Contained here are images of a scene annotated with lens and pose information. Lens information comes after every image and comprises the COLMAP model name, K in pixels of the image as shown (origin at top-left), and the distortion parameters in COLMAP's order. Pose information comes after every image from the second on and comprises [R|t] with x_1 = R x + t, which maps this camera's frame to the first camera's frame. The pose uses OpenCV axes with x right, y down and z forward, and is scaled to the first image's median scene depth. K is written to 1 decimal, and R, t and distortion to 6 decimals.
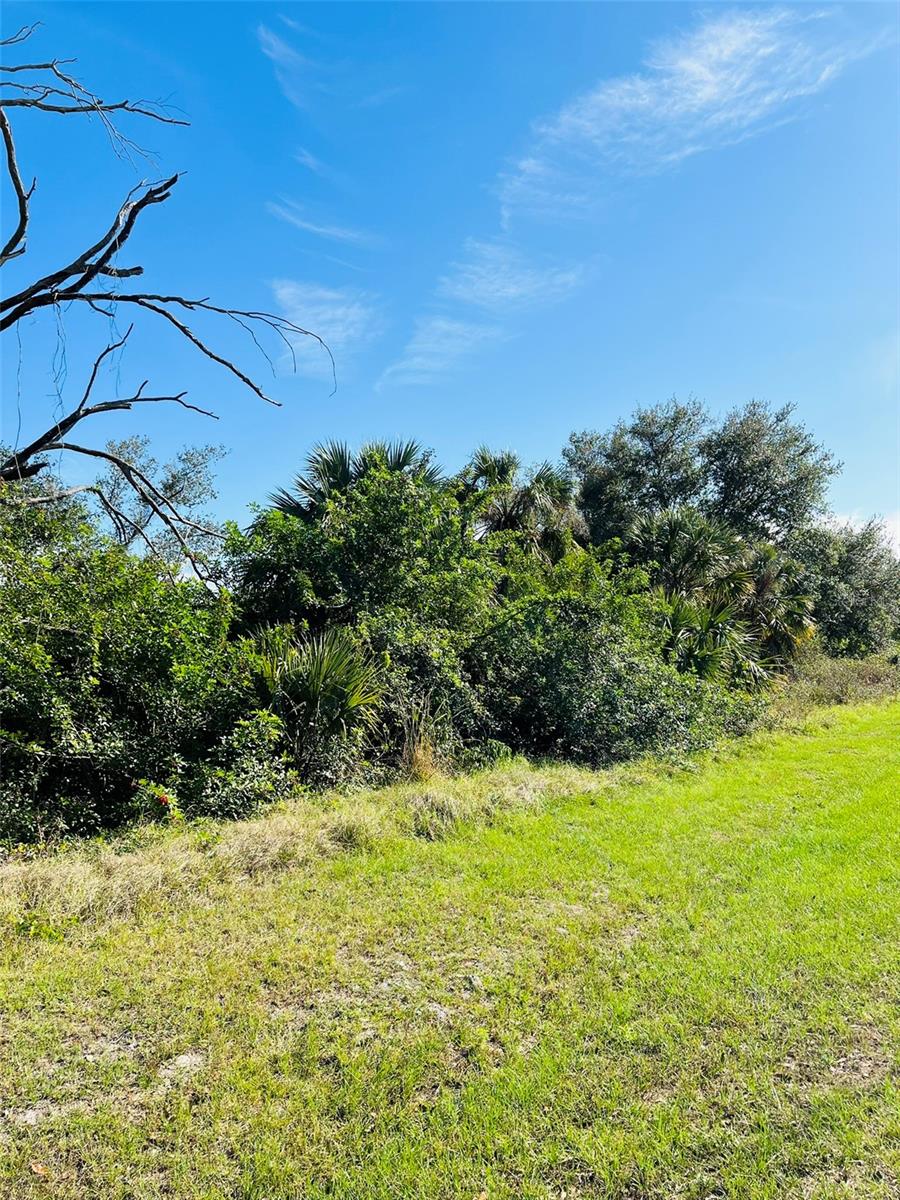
lens RADIAL K [[900.6, 0, 452.4], [0, 900.6, 600.2], [0, 0, 1]] dist [-0.000506, -0.014771]
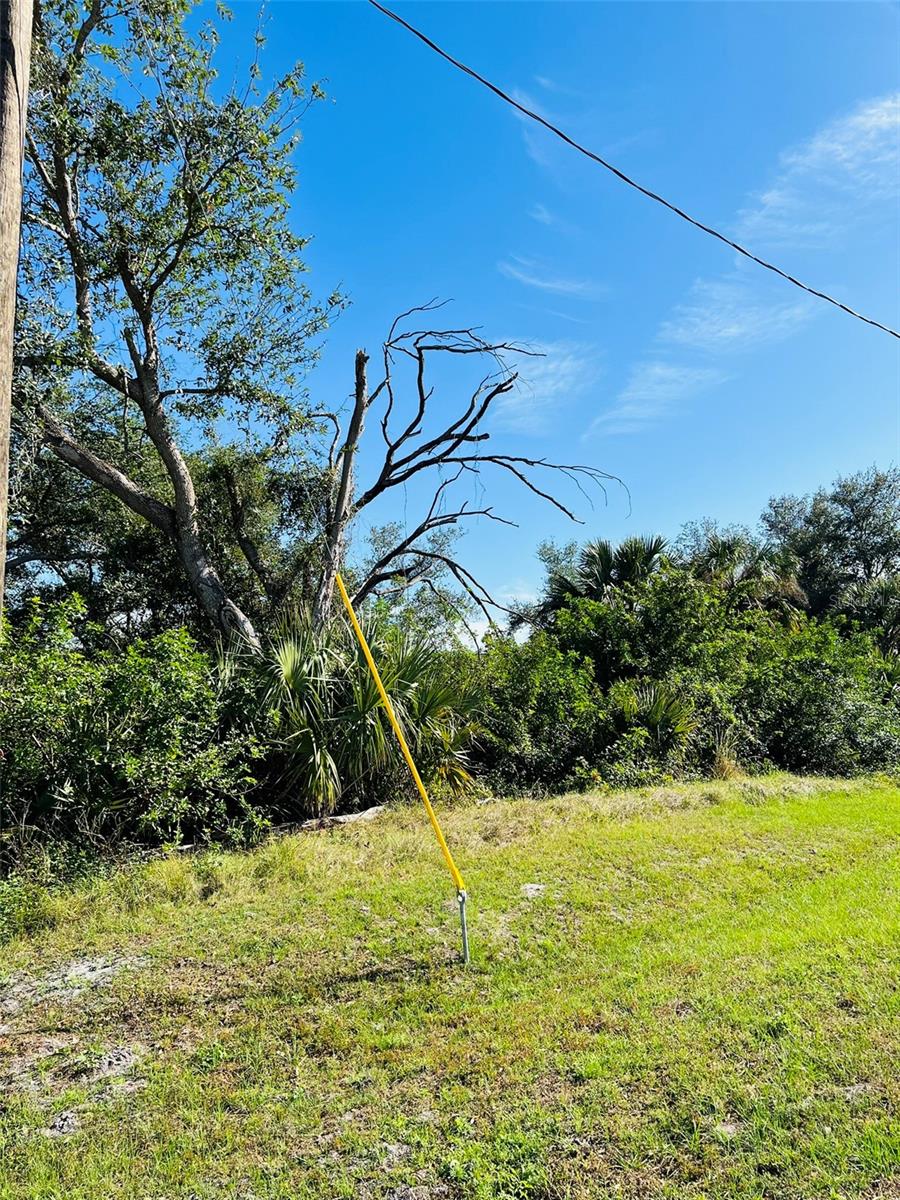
lens RADIAL K [[900.6, 0, 446.6], [0, 900.6, 602.7], [0, 0, 1]] dist [-0.000506, -0.014771]
pose [[0.979686, -0.022859, -0.199229, -0.124279], [0.010730, 0.998034, -0.061750, -0.007856], [0.200249, 0.058358, 0.978005, -0.407756]]
